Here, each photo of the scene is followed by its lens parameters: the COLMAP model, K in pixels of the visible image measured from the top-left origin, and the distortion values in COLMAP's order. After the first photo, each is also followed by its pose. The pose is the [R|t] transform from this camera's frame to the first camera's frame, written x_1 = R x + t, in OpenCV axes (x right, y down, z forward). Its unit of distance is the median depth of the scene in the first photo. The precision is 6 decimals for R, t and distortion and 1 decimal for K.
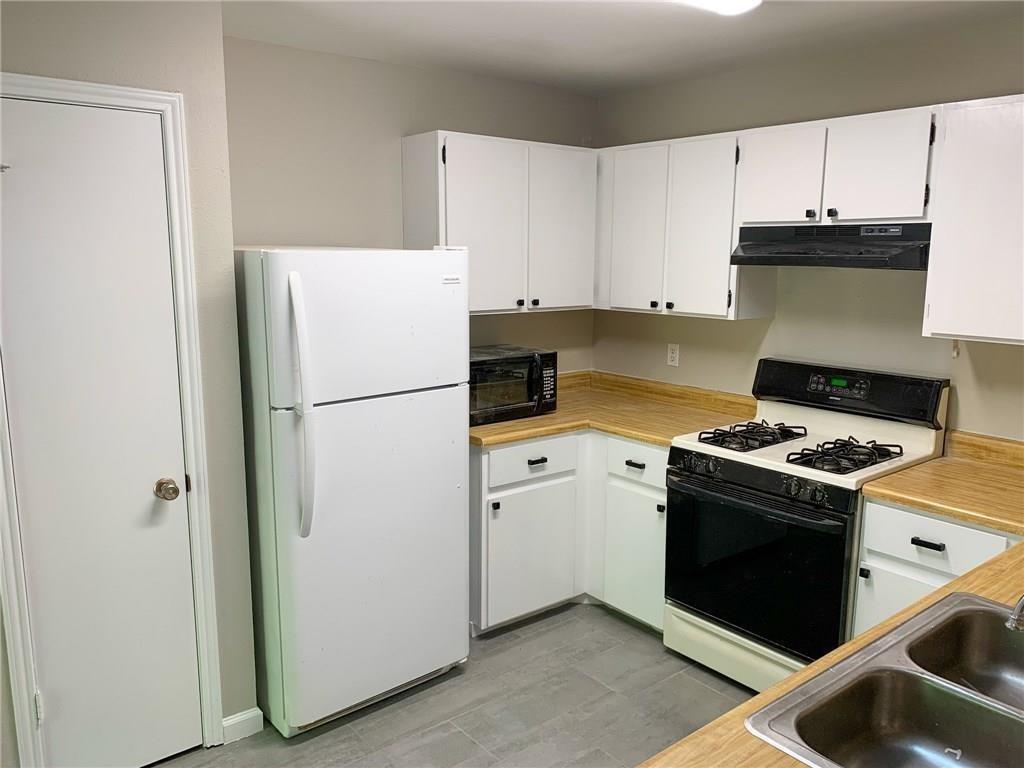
lens RADIAL K [[789.1, 0, 512.0], [0, 789.1, 384.0], [0, 0, 1]] dist [0.030330, -0.024627]
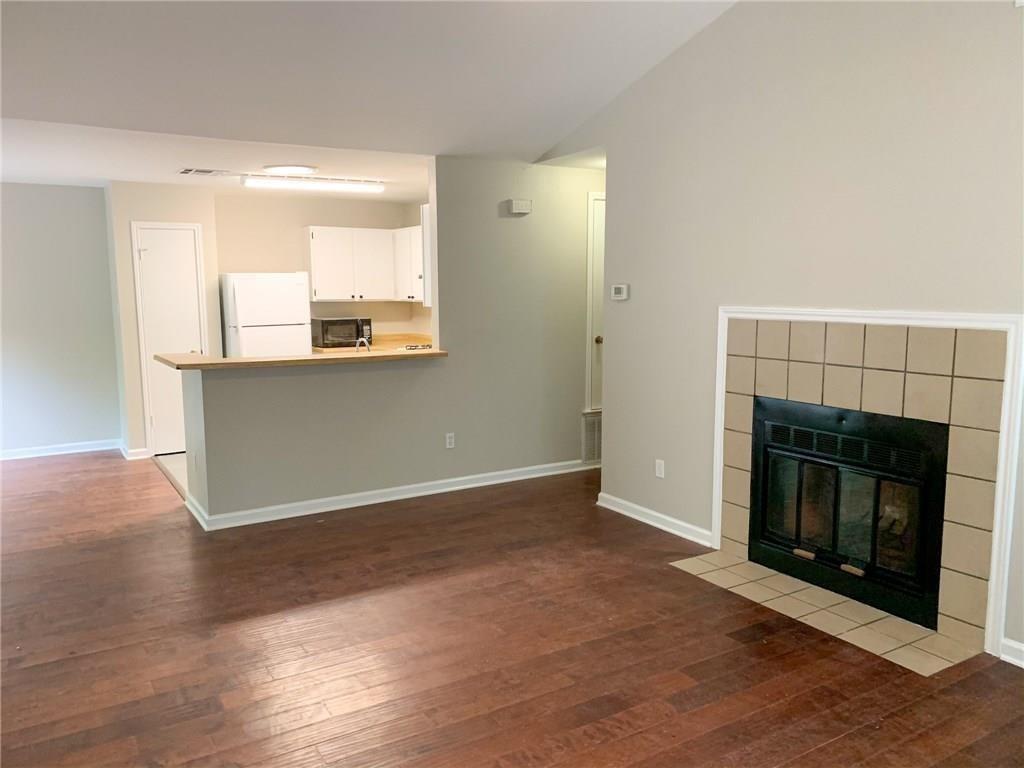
lens RADIAL K [[789.1, 0, 512.0], [0, 789.1, 384.0], [0, 0, 1]] dist [0.030330, -0.024627]
pose [[0.991398, 0.000624, -0.130881, 0.989967], [-0.006569, 0.998966, -0.044990, 0.322472], [0.130717, 0.045463, 0.990377, -1.551327]]
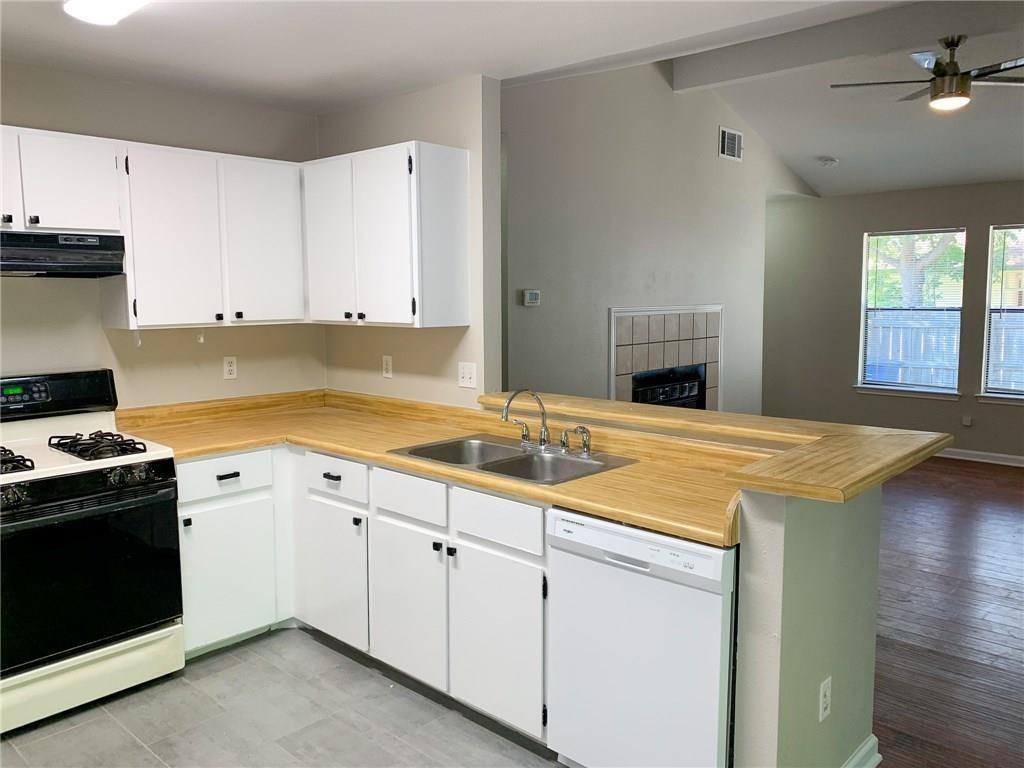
lens RADIAL K [[808.0, 0, 515.3], [0, 808.0, 377.4], [0, 0, 1]] dist [0.031261, -0.016859]
pose [[-0.136043, -0.115399, 0.983959, -0.747759], [0.173037, 0.975158, 0.138291, -0.056265], [-0.975474, 0.189075, -0.112695, 0.555229]]
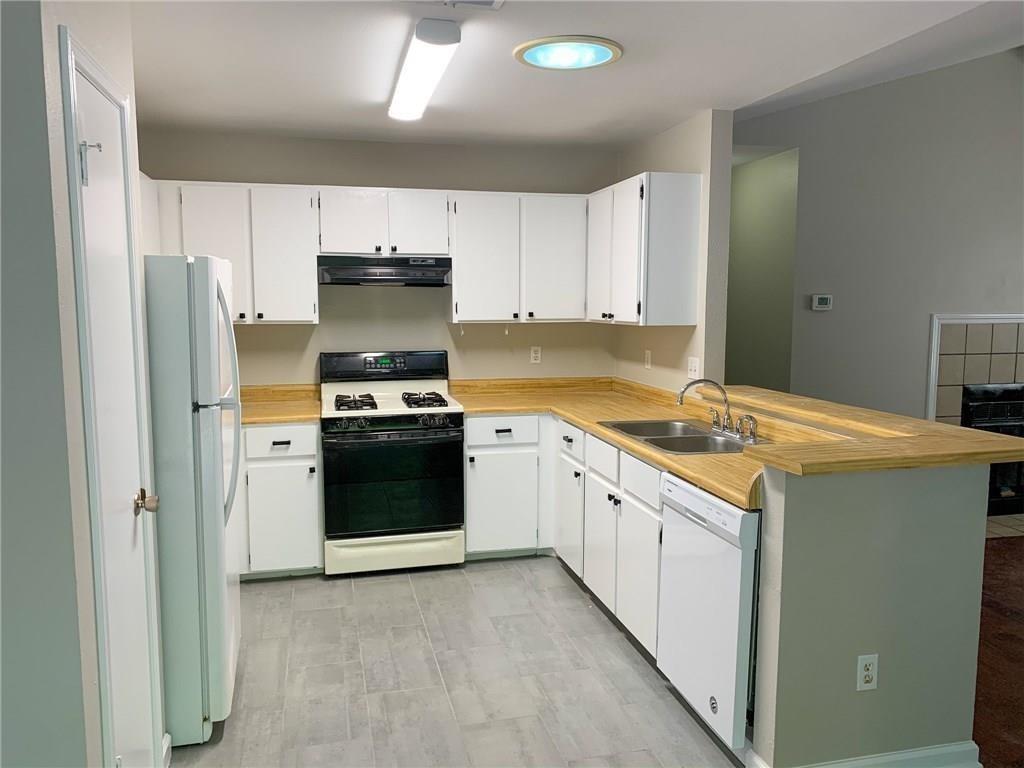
lens RADIAL K [[780.3, 0, 512.0], [0, 780.3, 384.0], [0, 0, 1]] dist [0.123395, -0.169130]
pose [[0.425579, -0.106795, 0.898597, -0.926407], [0.159147, 0.986367, 0.041854, 0.019528], [-0.890817, 0.125197, 0.436773, 0.150586]]
